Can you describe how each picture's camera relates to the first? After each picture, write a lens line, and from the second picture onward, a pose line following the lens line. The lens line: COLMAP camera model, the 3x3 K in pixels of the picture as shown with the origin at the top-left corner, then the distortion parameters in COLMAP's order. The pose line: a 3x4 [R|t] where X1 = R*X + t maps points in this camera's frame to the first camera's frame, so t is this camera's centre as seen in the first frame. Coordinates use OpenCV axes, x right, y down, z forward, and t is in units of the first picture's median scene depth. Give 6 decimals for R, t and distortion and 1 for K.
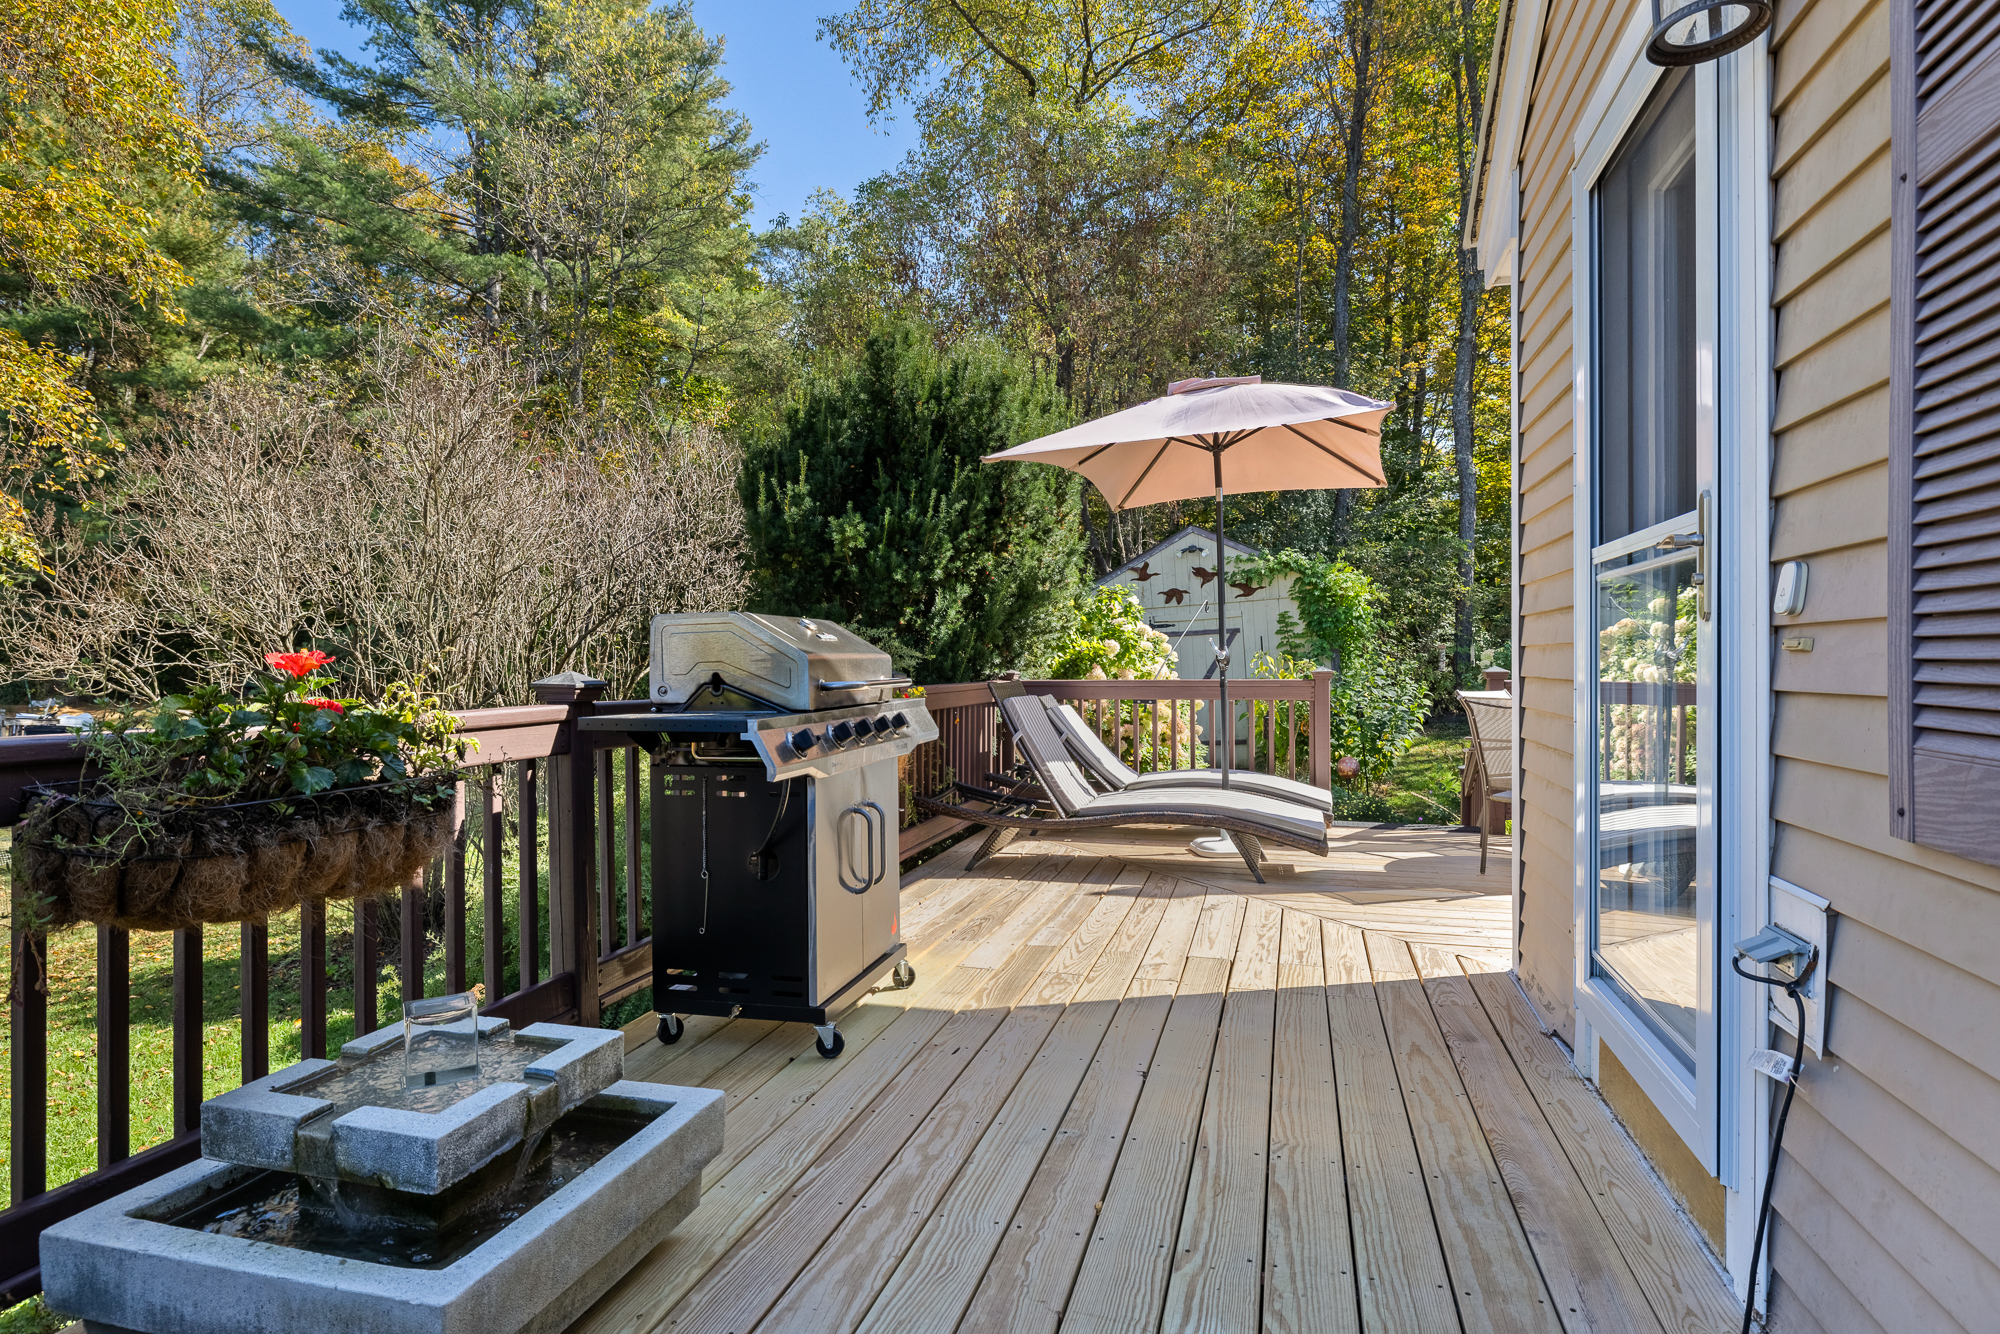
lens RADIAL K [[1083.2, 0, 1000.0], [0, 1083.2, 667.0], [0, 0, 1]] dist [-0.001292, -0.000106]
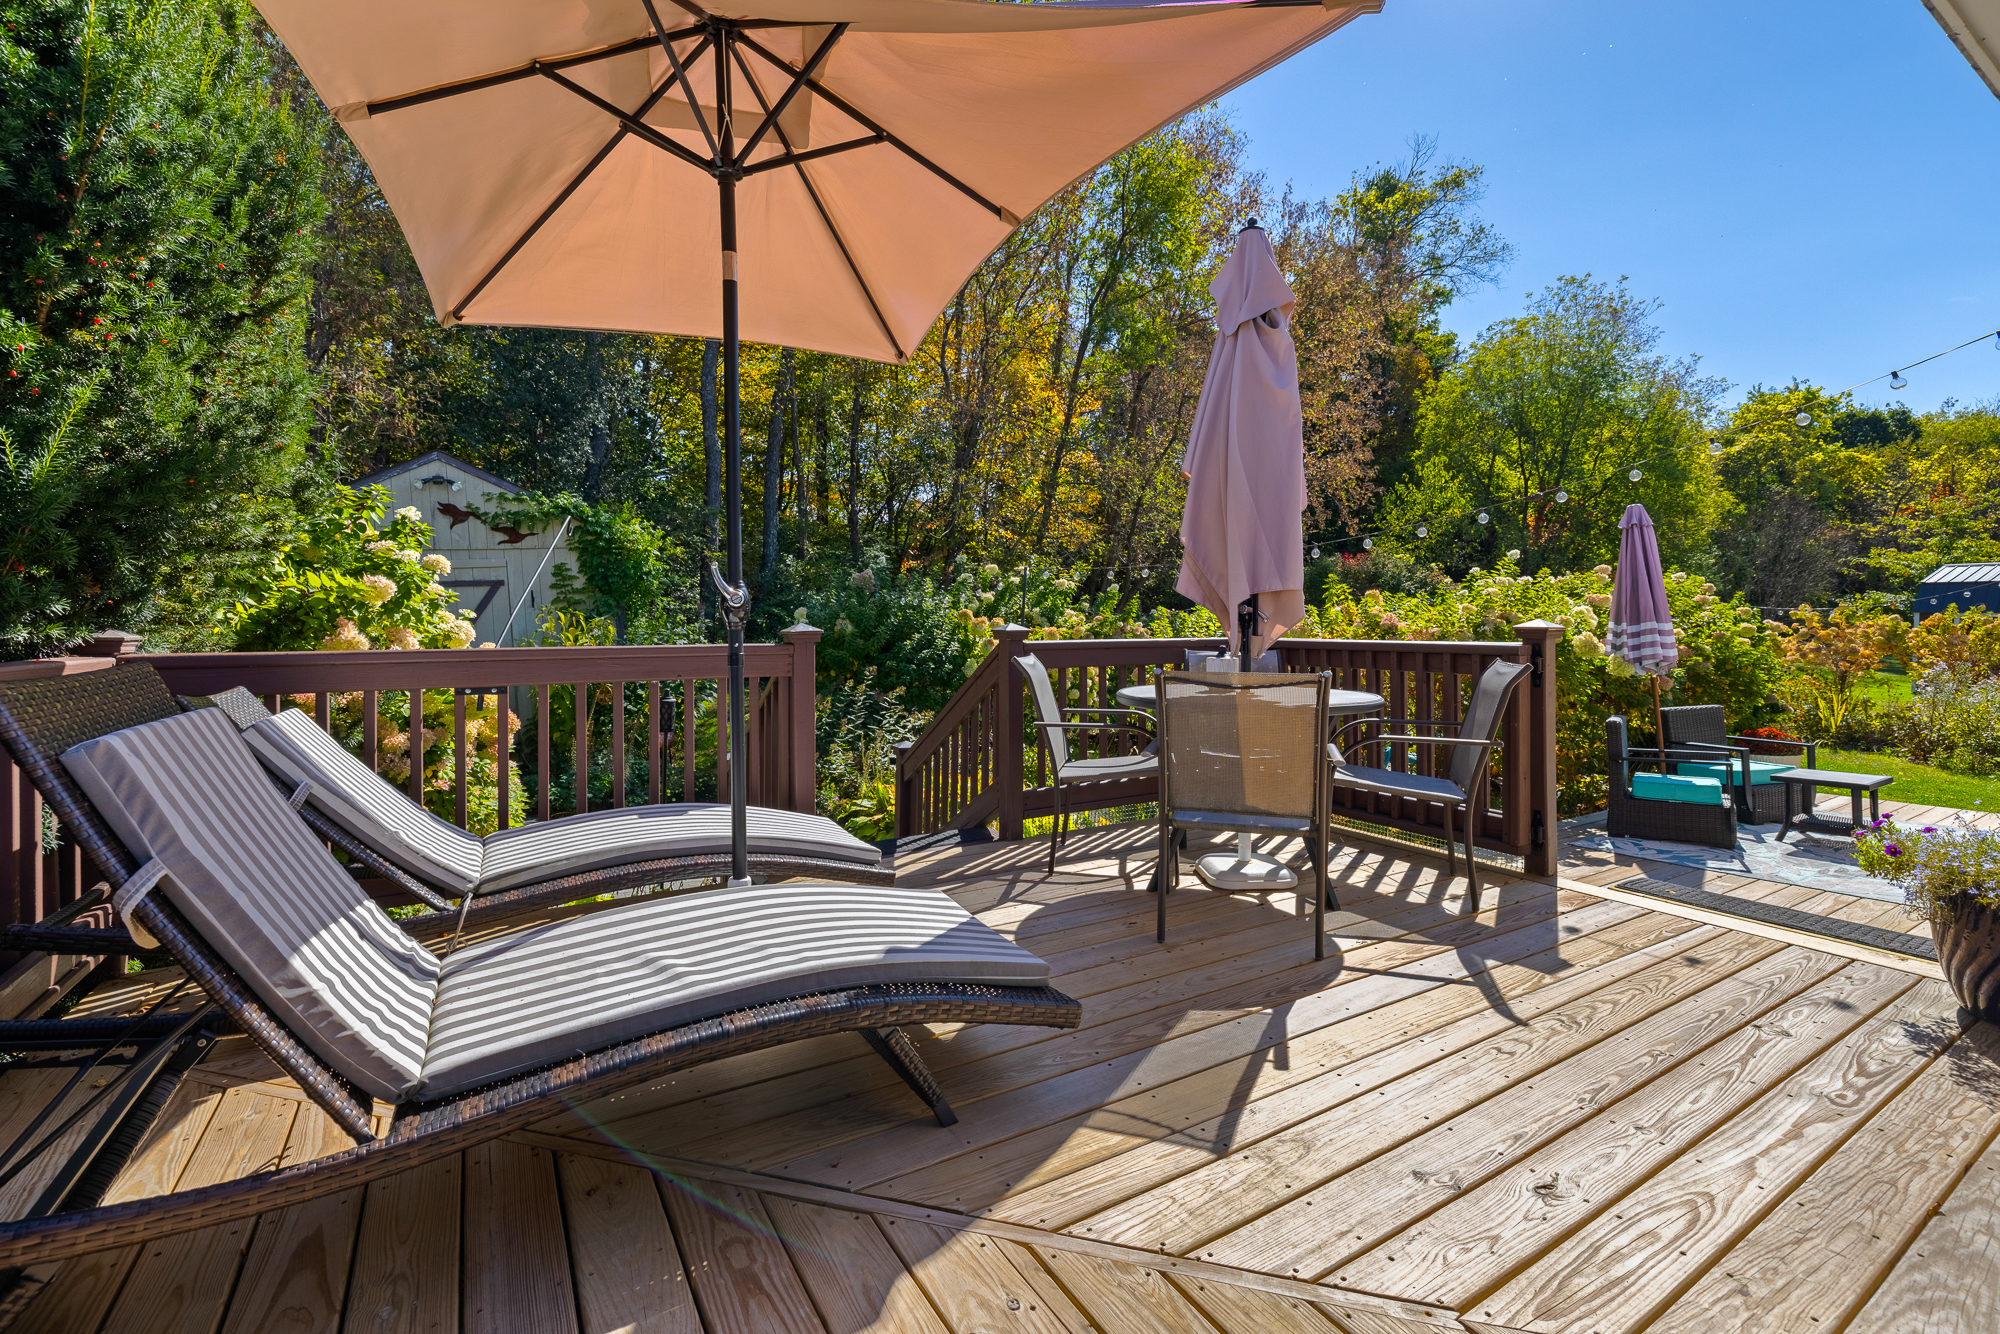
lens RADIAL K [[865.1, 0, 1004.7], [0, 865.1, 633.8], [0, 0, 1]] dist [0.002457, 0.001237]
pose [[0.693086, -0.008883, 0.720800, 0.006779], [0.002852, 0.999950, 0.009581, 0.001308], [-0.720849, -0.004584, 0.693077, 0.450006]]
